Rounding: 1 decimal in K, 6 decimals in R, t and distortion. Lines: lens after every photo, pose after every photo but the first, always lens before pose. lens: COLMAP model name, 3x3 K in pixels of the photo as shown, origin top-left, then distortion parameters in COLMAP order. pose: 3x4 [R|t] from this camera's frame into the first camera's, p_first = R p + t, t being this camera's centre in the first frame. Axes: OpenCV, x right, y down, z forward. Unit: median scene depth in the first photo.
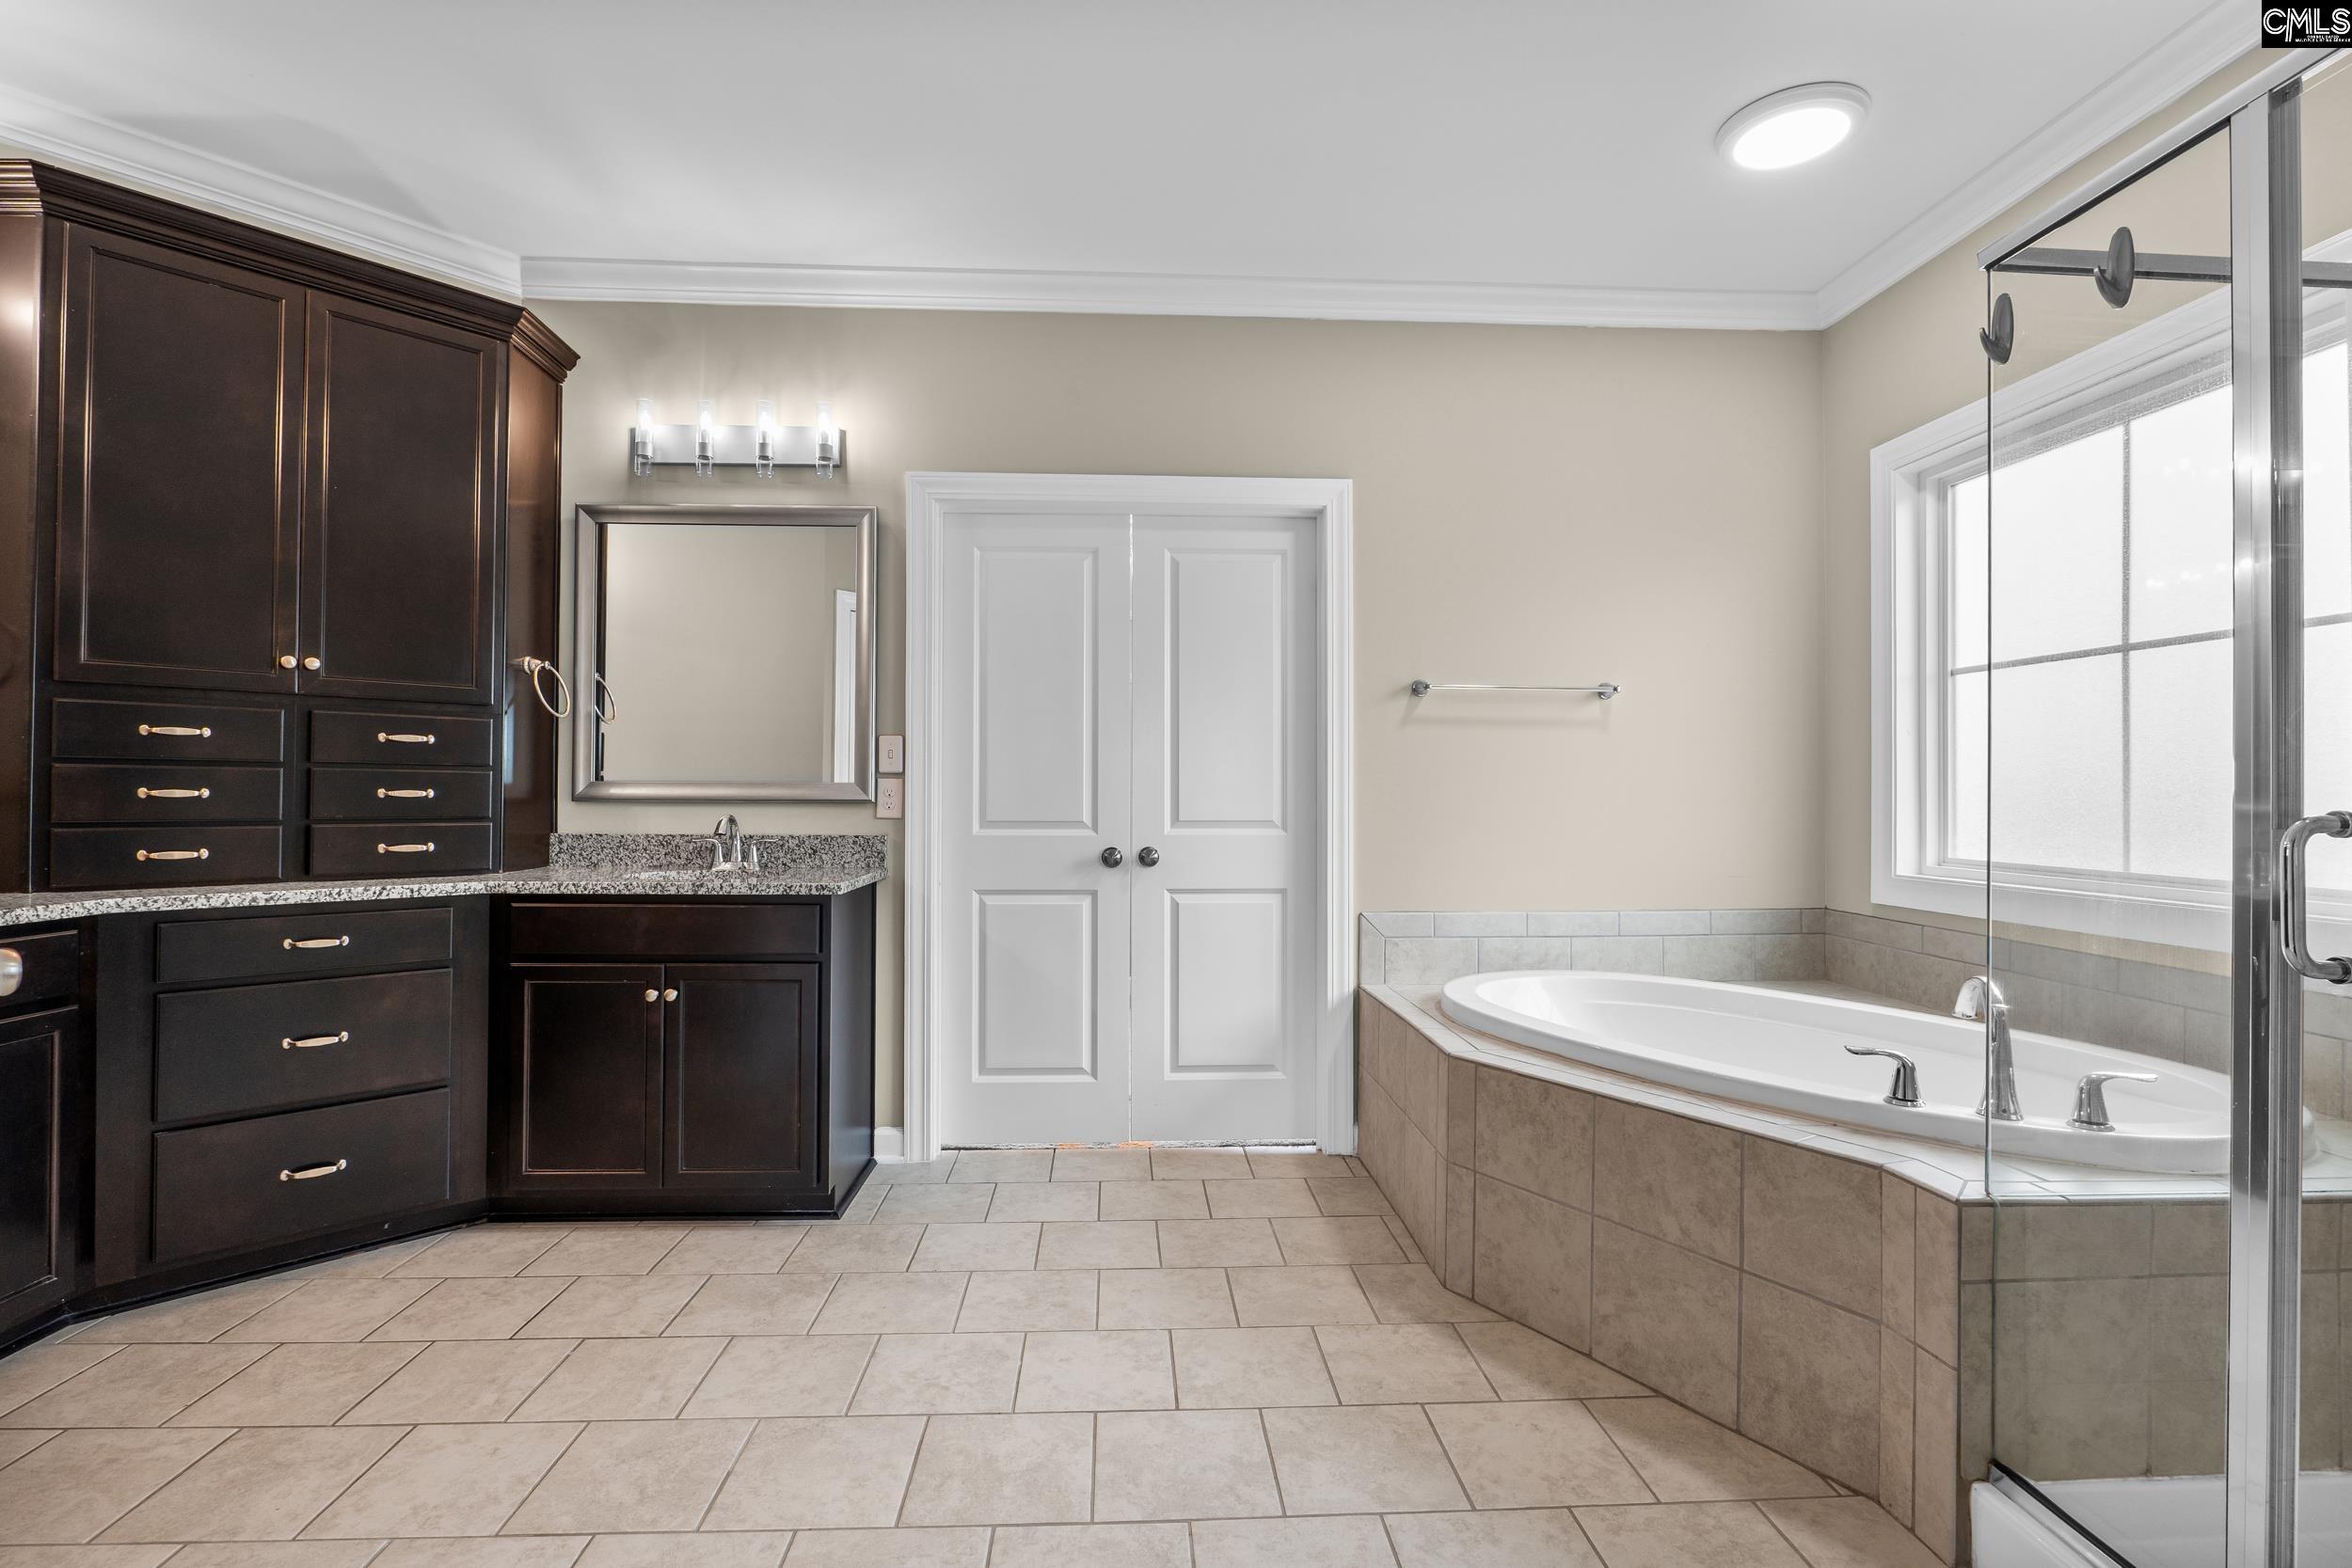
lens RADIAL K [[996.2, 0, 1135.2], [0, 996.2, 781.4], [0, 0, 1]] dist [-0.016147, 0.000213]
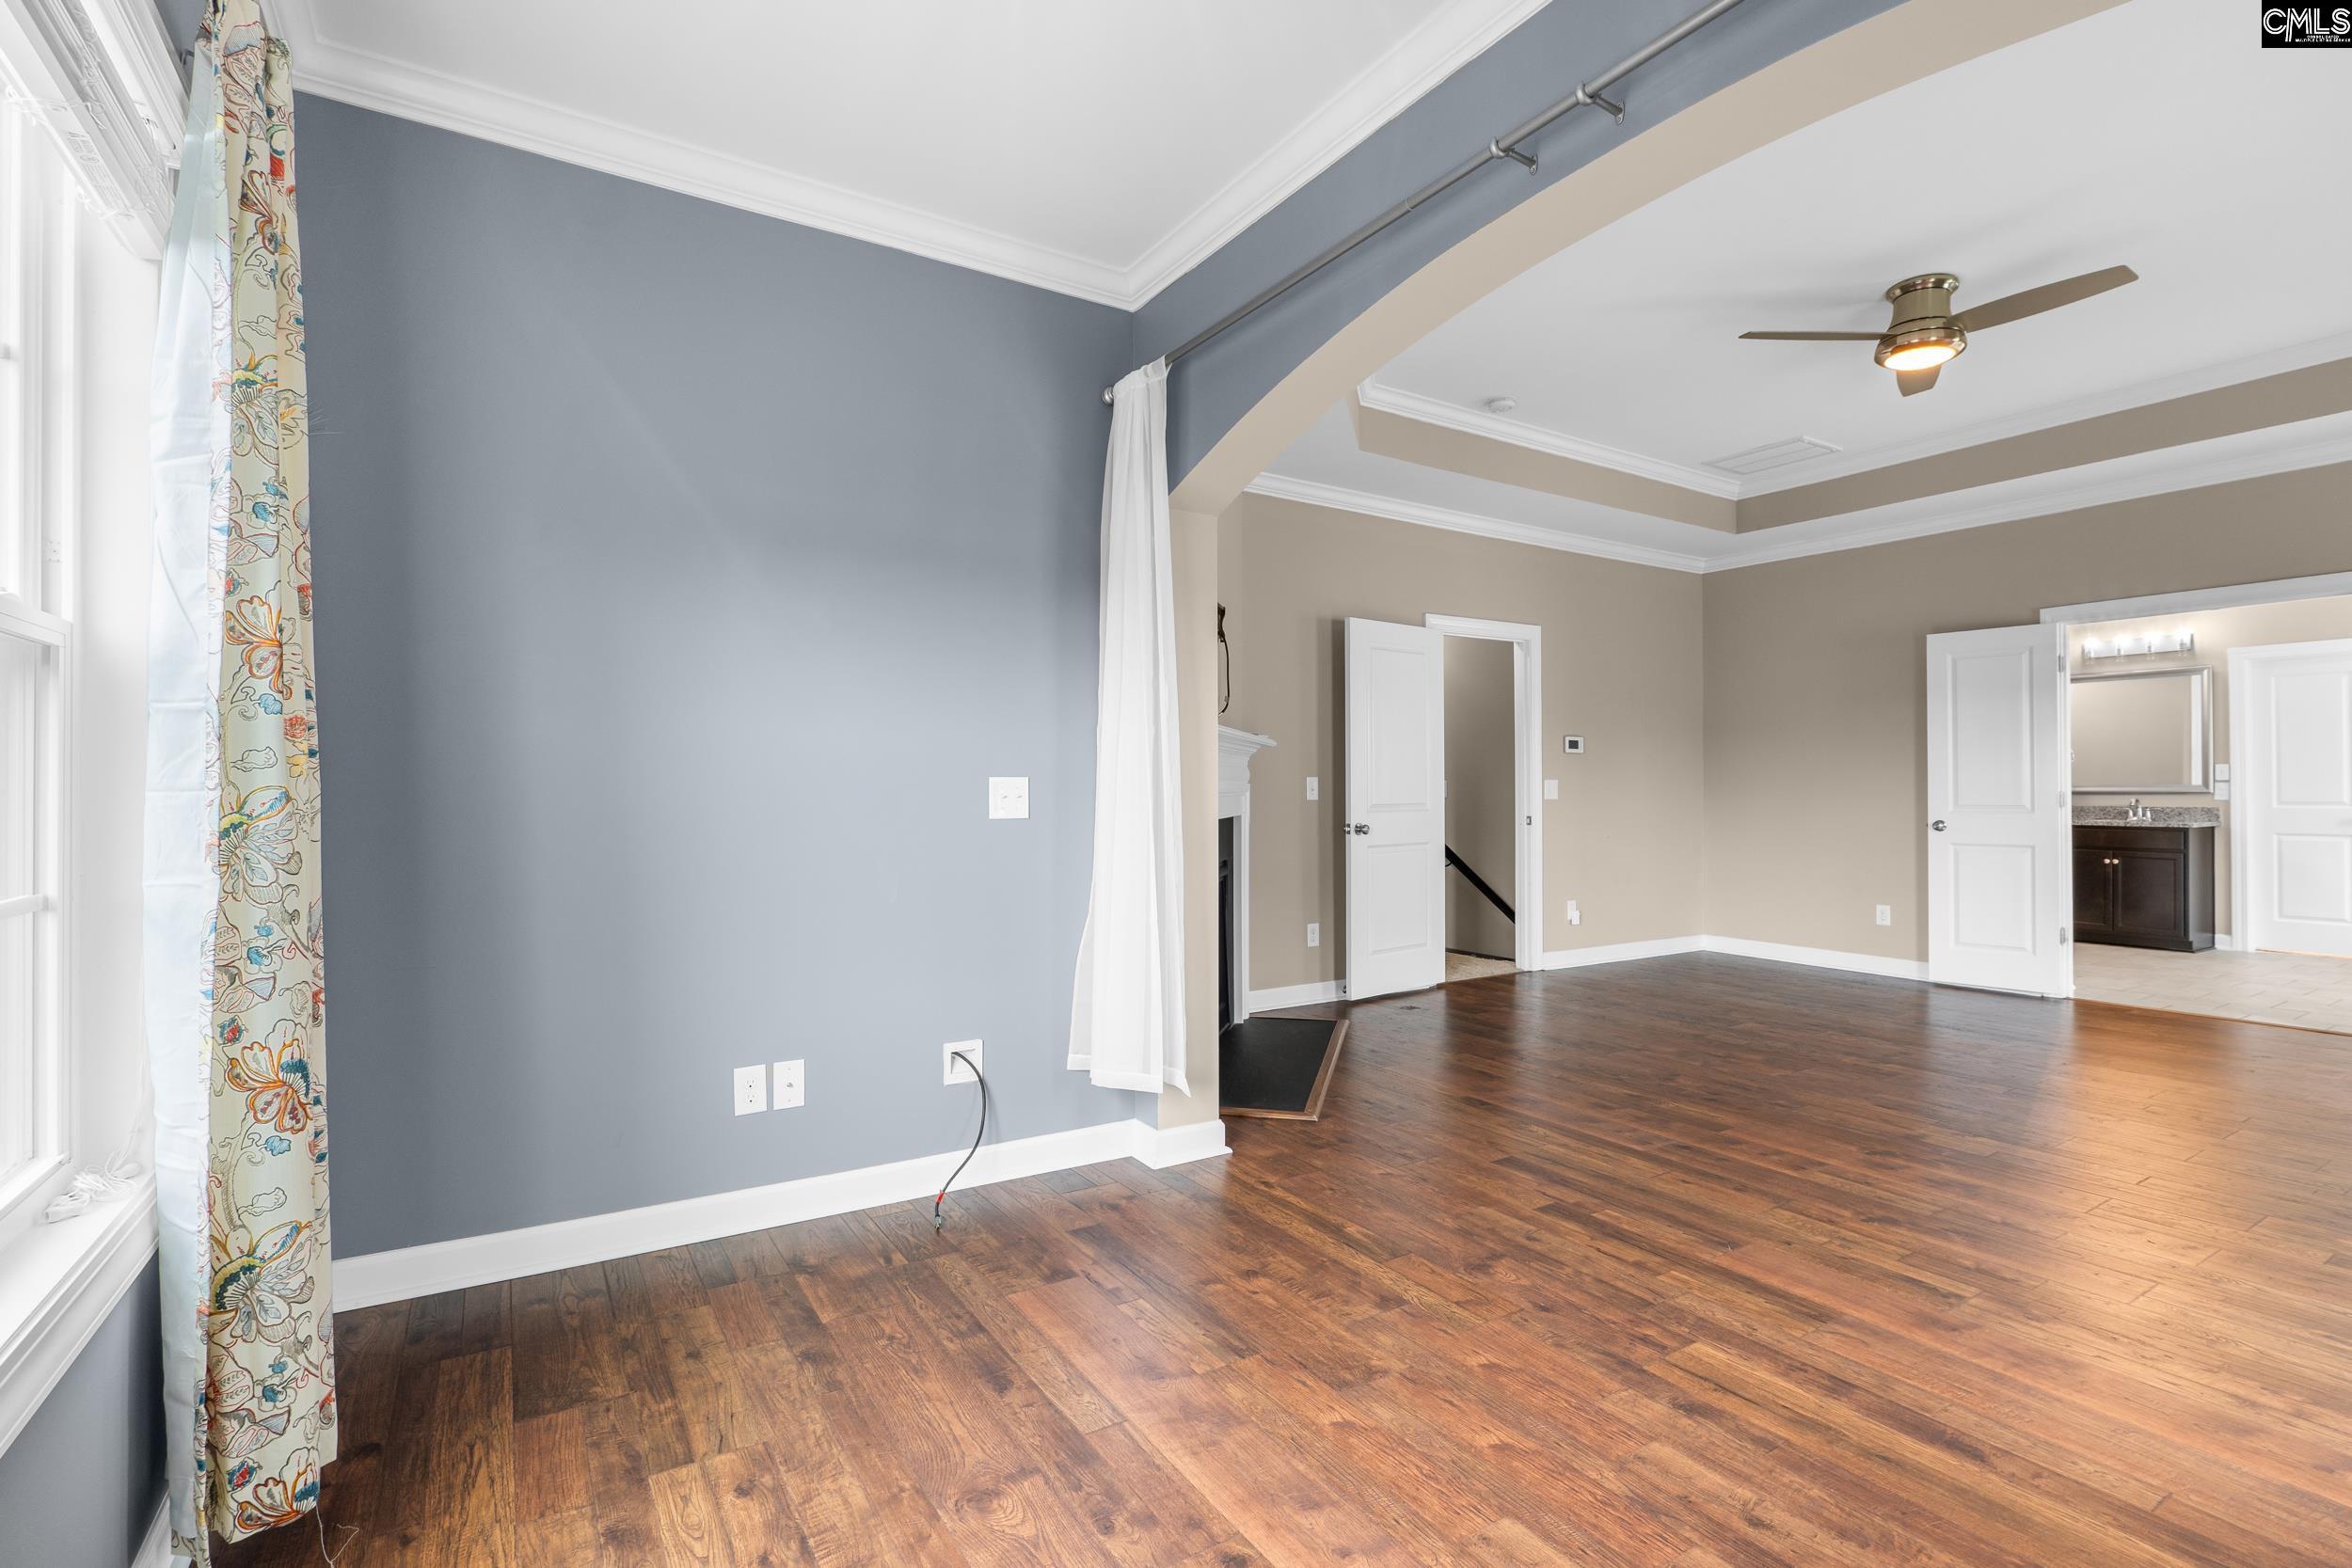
lens RADIAL K [[1080.6, 0, 1183.1], [0, 1080.6, 782.0], [0, 0, 1]] dist [-0.011023, 0.002091]
pose [[0.484332, -0.011443, -0.874809, 0.799852], [0.013047, 0.999898, -0.005855, -0.022092], [0.874787, -0.008578, 0.484432, -2.429553]]
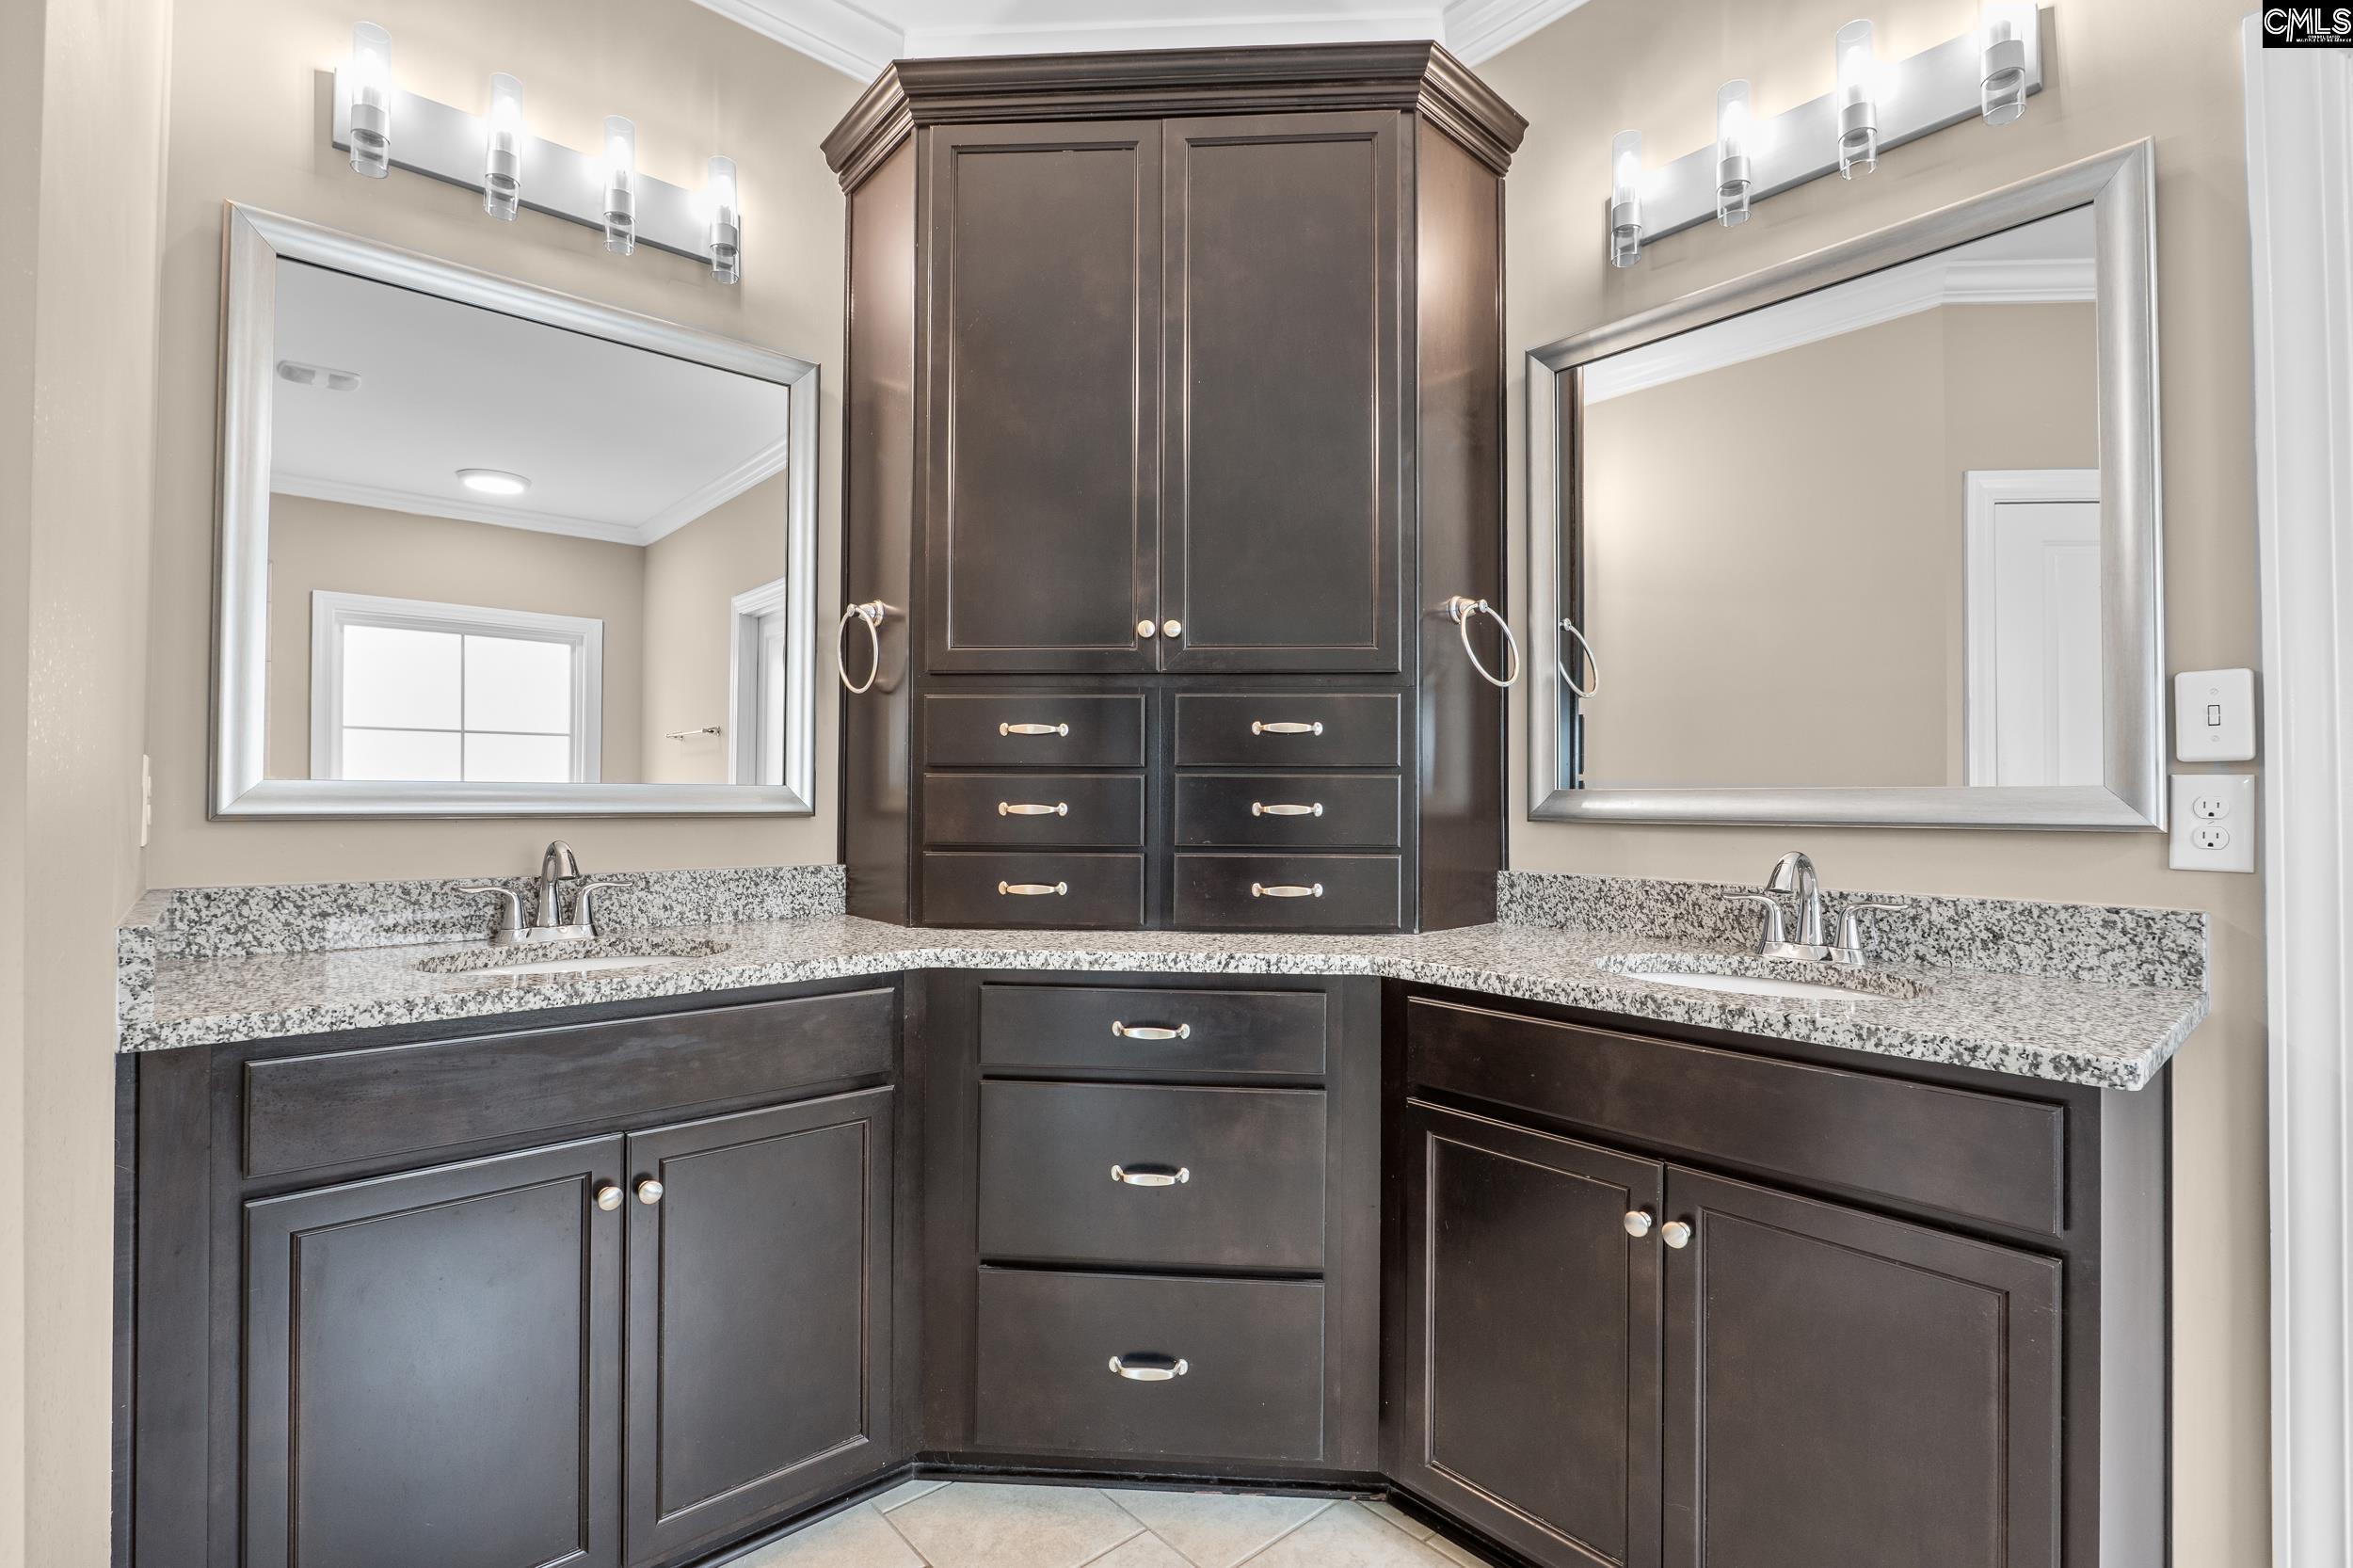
lens RADIAL K [[1081.1, 0, 1174.2], [0, 1081.1, 784.8], [0, 0, 1]] dist [-0.011023, 0.002091]
pose [[0.623344, -0.014935, -0.781805, -0.175581], [0.008914, 0.999888, -0.011993, 0.002975], [0.781897, 0.000507, 0.623407, 0.406675]]
